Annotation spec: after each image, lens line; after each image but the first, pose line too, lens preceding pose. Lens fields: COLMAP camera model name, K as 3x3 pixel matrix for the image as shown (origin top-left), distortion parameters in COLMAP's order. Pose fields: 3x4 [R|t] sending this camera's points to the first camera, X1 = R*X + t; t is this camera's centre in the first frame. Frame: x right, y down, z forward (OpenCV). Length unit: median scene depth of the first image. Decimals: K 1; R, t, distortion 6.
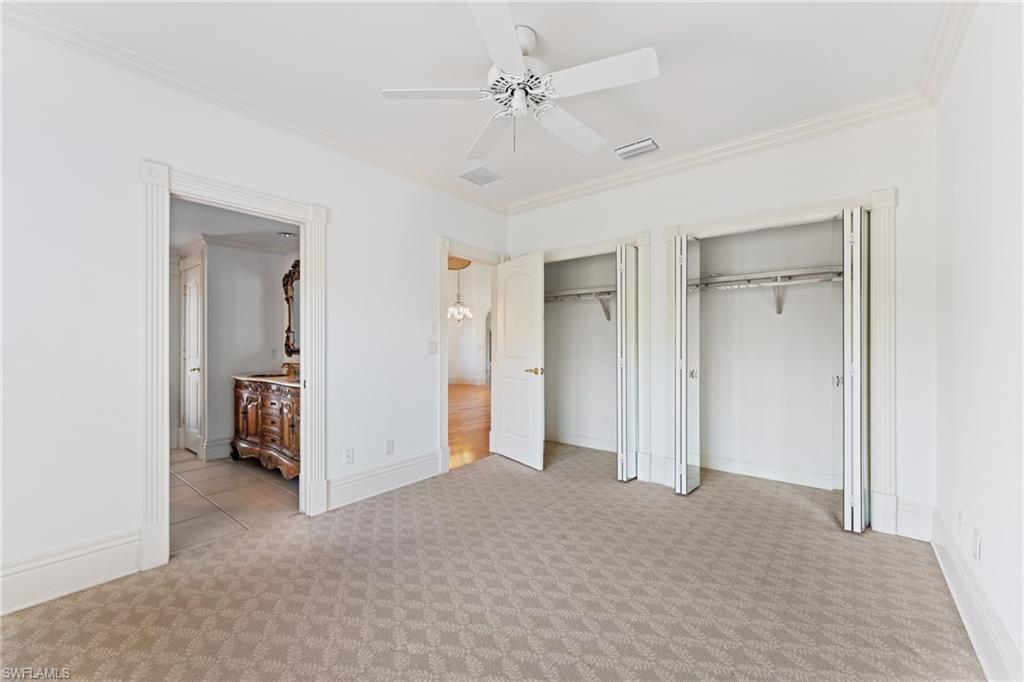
lens RADIAL K [[408.6, 0, 503.2], [0, 408.6, 343.0], [0, 0, 1]] dist [0.002678, -0.000848]
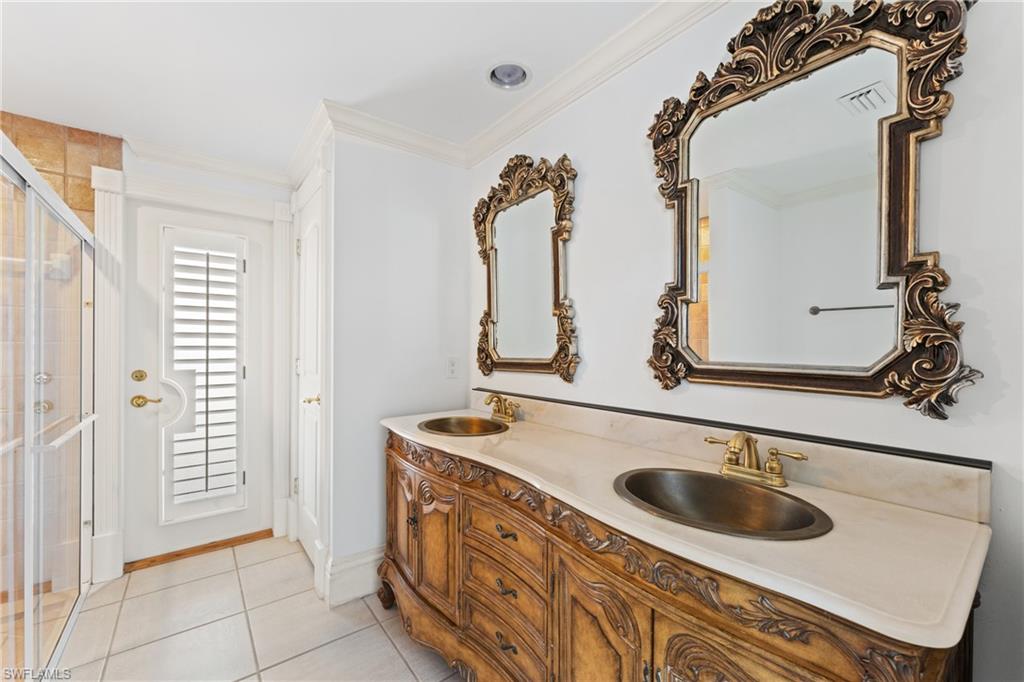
lens RADIAL K [[408.6, 0, 514.2], [0, 408.6, 342.4], [0, 0, 1]] dist [0.002678, -0.000848]
pose [[0.976169, 0.003813, -0.216977, -0.391204], [-0.004212, 0.999990, -0.001376, -0.004195], [0.216970, 0.002257, 0.976176, 0.547396]]
